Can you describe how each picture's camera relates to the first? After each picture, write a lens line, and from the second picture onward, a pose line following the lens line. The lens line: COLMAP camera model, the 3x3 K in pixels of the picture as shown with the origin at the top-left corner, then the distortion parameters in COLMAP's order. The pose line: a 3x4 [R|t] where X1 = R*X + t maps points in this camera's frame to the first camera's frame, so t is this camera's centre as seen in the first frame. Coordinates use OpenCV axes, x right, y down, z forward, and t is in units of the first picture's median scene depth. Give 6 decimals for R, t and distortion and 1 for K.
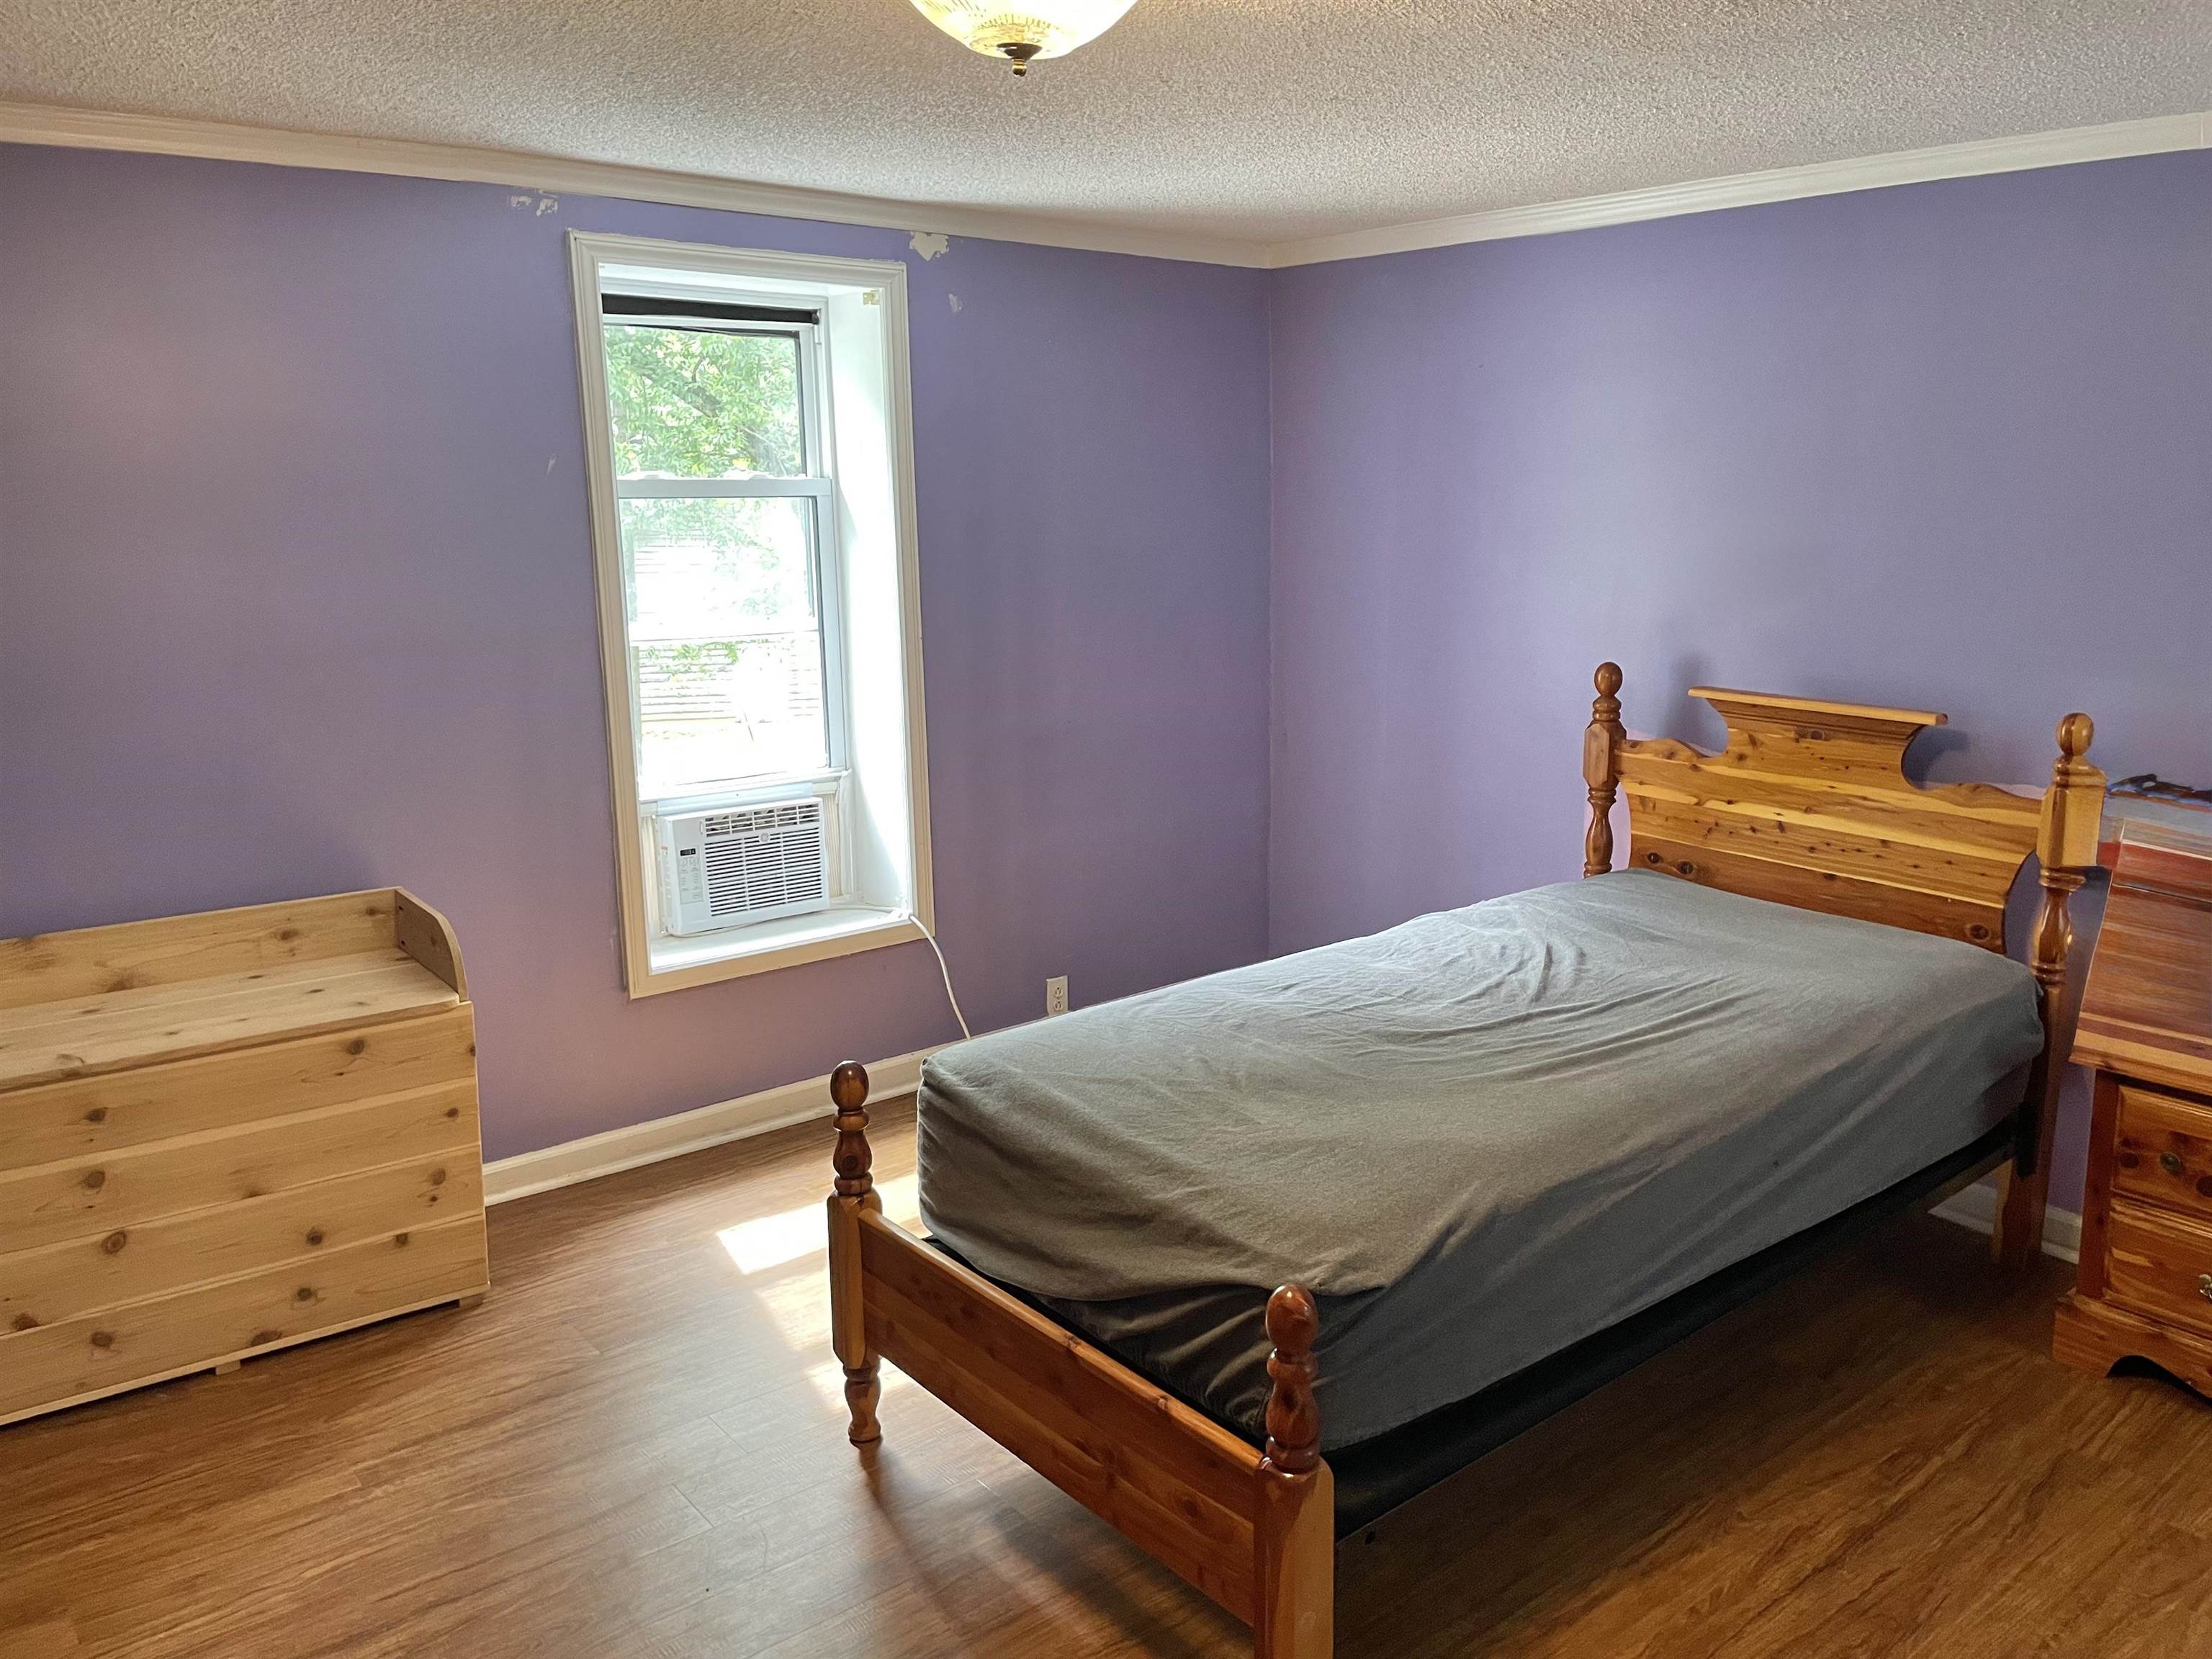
lens RADIAL K [[1691.0, 0, 1113.5], [0, 1691.0, 824.4], [0, 0, 1]] dist [0.045210, -0.028146]
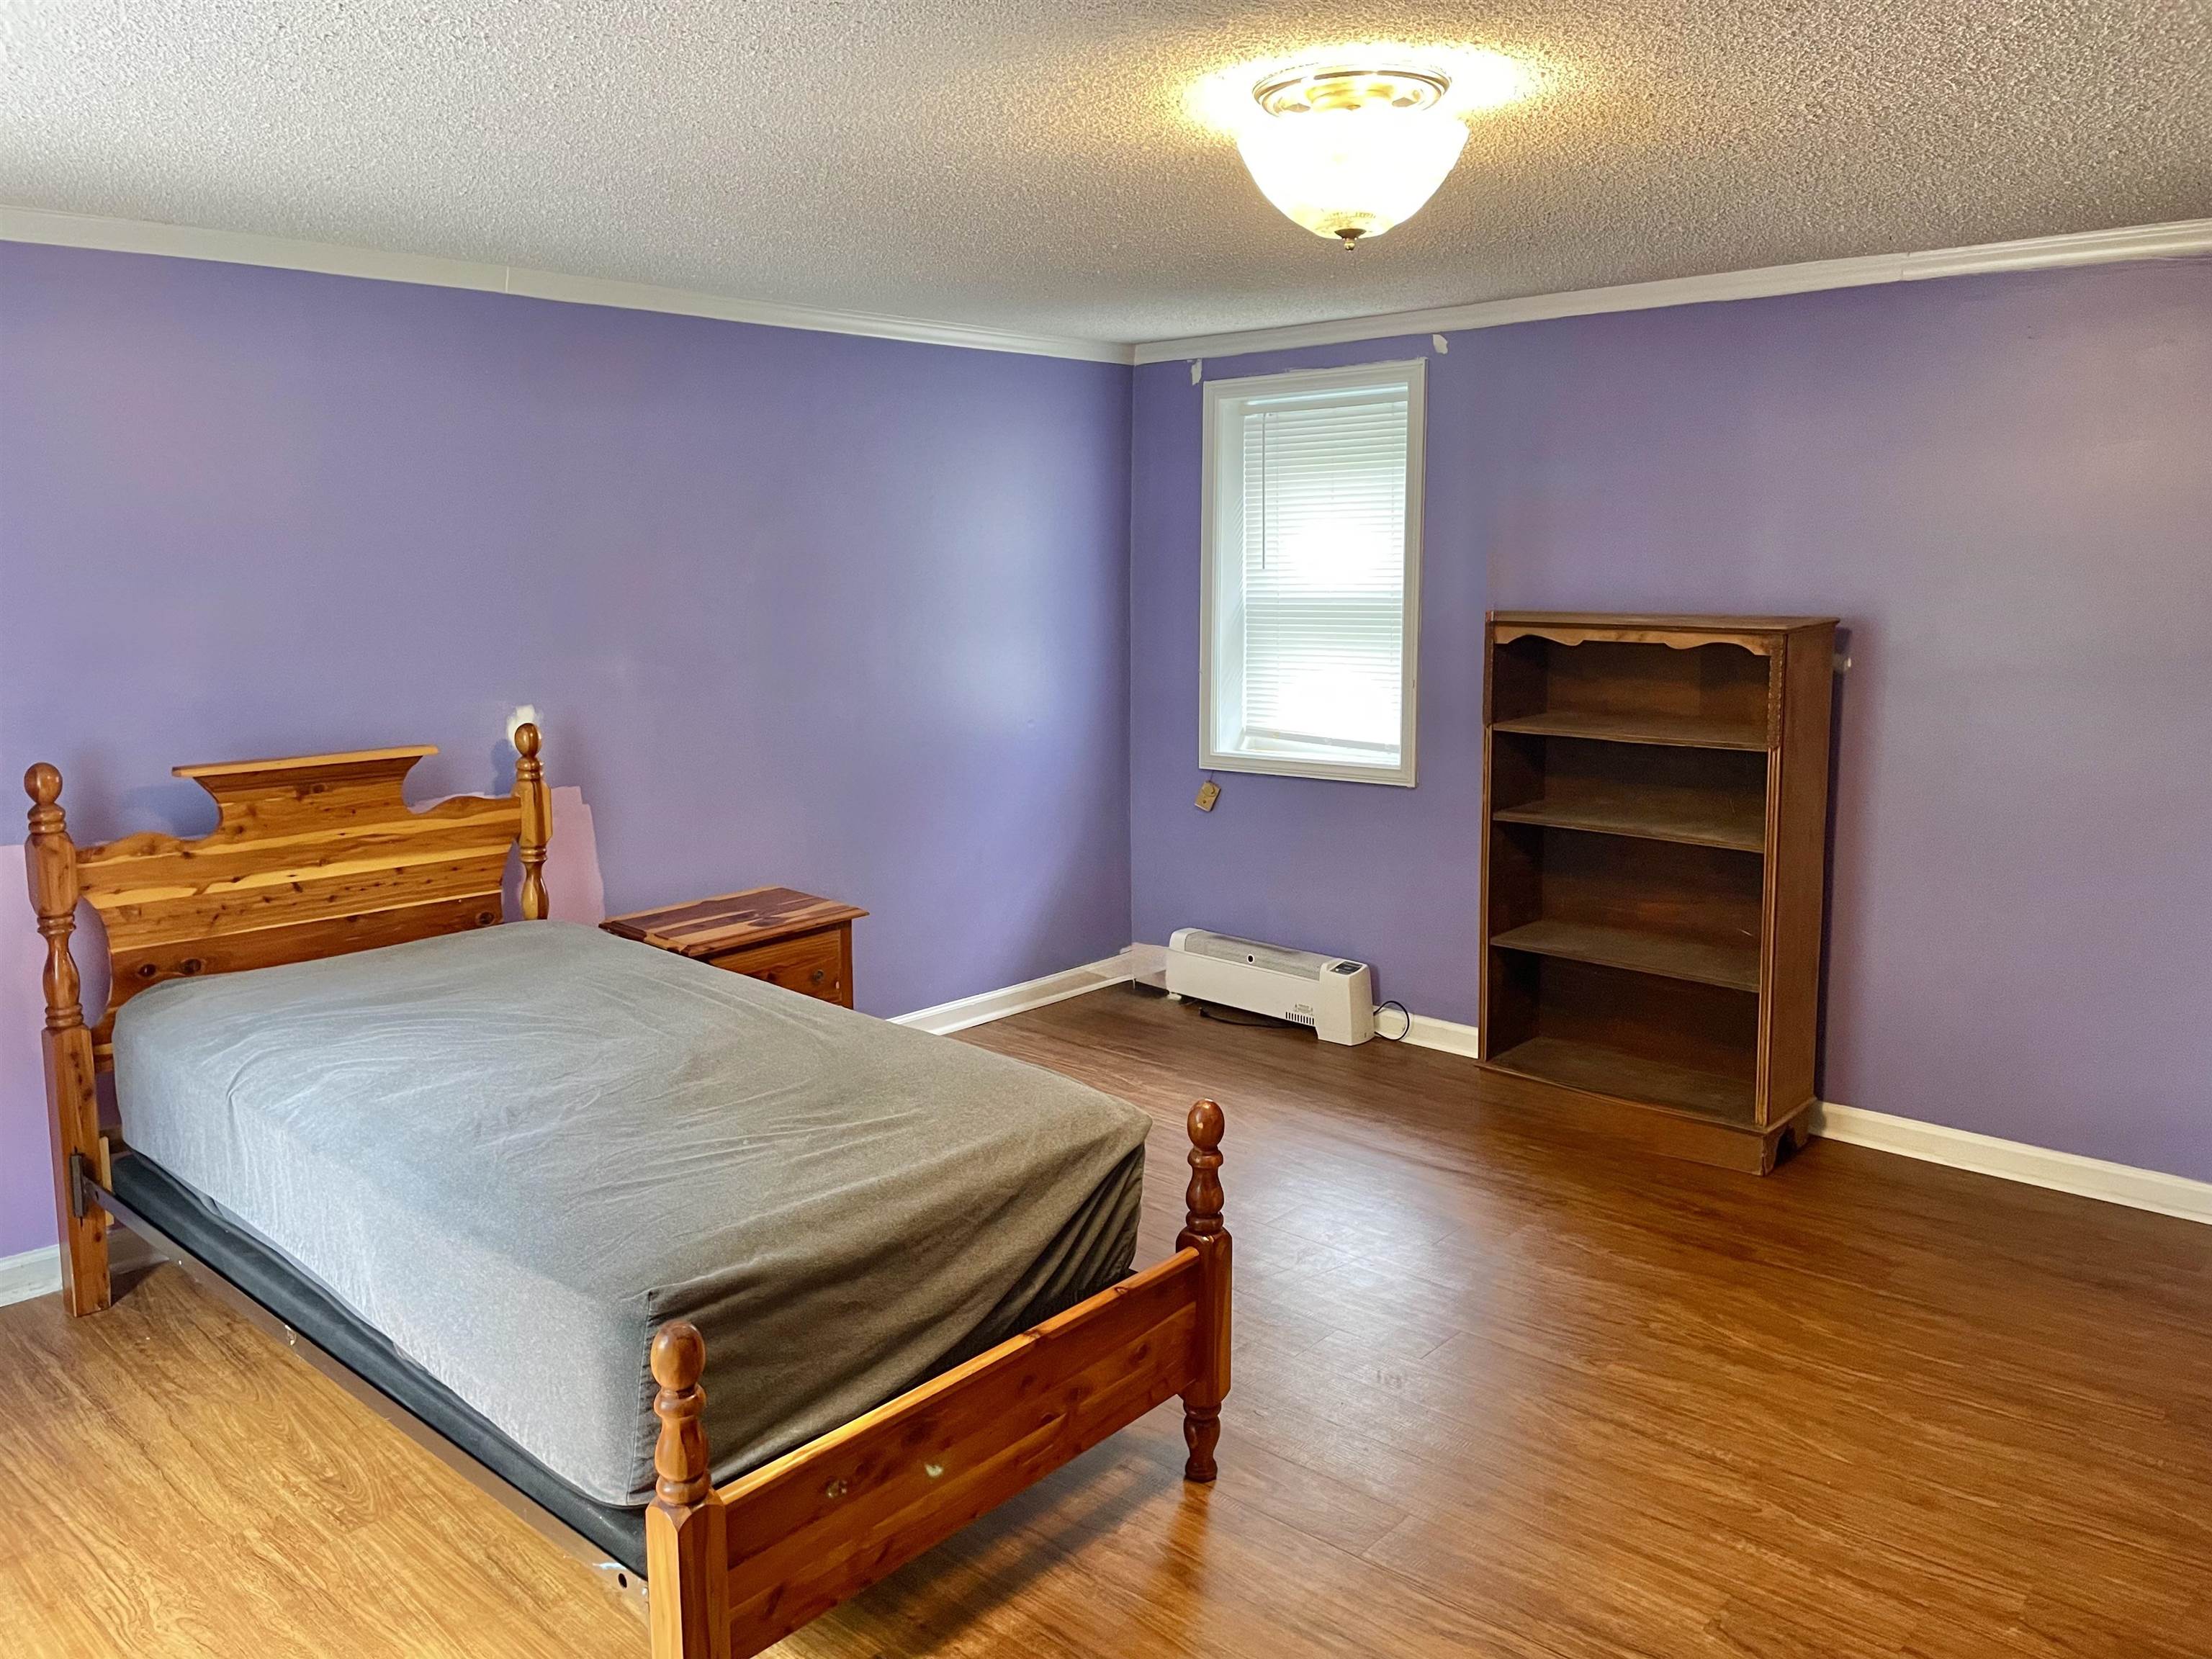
lens RADIAL K [[1691.0, 0, 1110.4], [0, 1691.0, 829.2], [0, 0, 1]] dist [0.045210, -0.028146]
pose [[-0.162867, -0.164227, 0.972884, -0.660147], [0.211711, 0.957265, 0.197032, -0.128325], [-0.963666, 0.238060, -0.121139, 0.654794]]
